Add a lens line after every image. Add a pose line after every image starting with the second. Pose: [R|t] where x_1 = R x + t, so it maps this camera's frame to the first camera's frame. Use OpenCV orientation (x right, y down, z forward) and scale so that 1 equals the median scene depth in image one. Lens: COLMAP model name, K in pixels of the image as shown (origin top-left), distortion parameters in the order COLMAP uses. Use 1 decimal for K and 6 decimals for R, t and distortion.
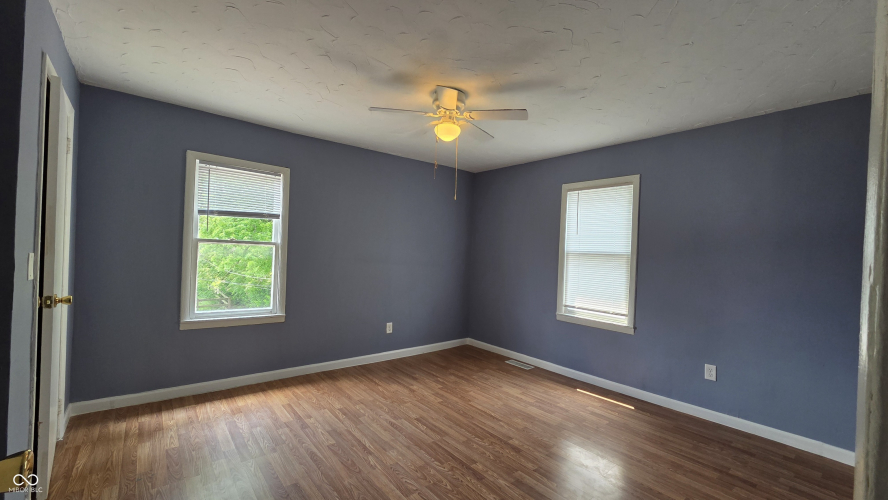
lens RADIAL K [[361.8, 0, 442.0], [0, 361.8, 252.9], [0, 0, 1]] dist [0.001665, -0.000924]
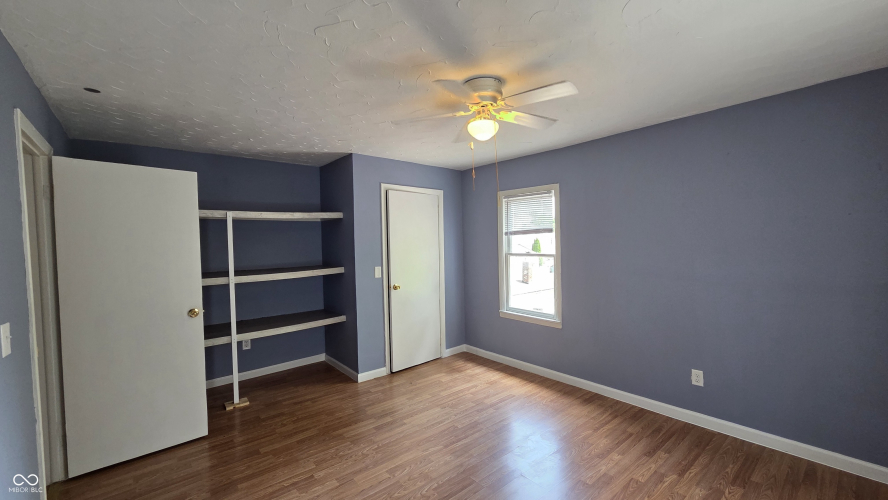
lens RADIAL K [[361.8, 0, 442.0], [0, 361.8, 252.9], [0, 0, 1]] dist [0.001665, -0.000924]
pose [[0.028523, -0.002681, -0.999590, 0.683438], [0.020217, 0.999793, -0.002105, -0.040660], [0.999389, -0.020148, 0.028572, 0.696705]]
